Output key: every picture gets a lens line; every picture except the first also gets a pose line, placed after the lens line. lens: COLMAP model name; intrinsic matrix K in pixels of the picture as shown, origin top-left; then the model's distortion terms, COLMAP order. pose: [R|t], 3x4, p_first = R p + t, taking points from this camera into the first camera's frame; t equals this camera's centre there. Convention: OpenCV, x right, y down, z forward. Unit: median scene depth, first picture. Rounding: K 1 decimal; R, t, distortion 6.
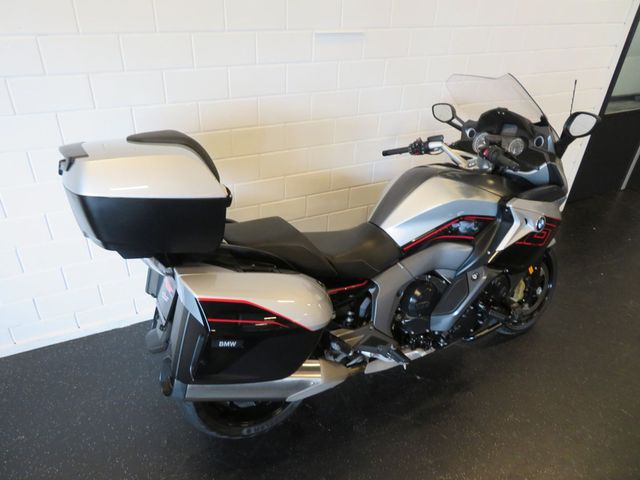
lens RADIAL K [[460.1, 0, 320.0], [0, 460.1, 240.0], [0, 0, 1]] dist [-0.001665, 0.001448]
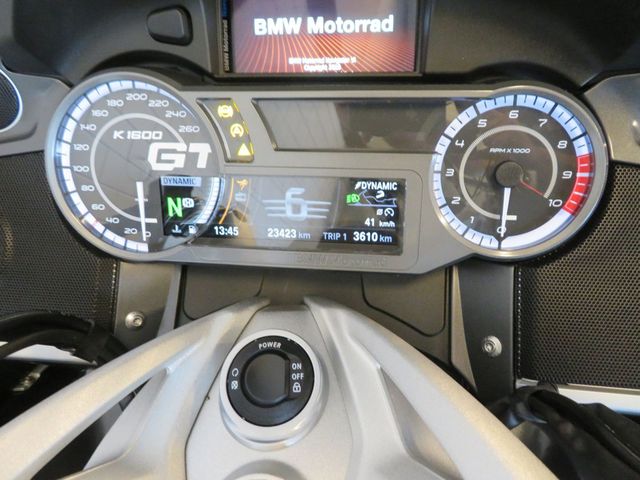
lens RADIAL K [[460.1, 0, 320.0], [0, 460.1, 240.0], [0, 0, 1]] dist [-0.001665, 0.001448]
pose [[0.556873, -0.483532, 0.675344, 0.328850], [0.302219, 0.875305, 0.377498, -0.254853], [-0.773664, -0.006116, 0.633566, 1.005127]]
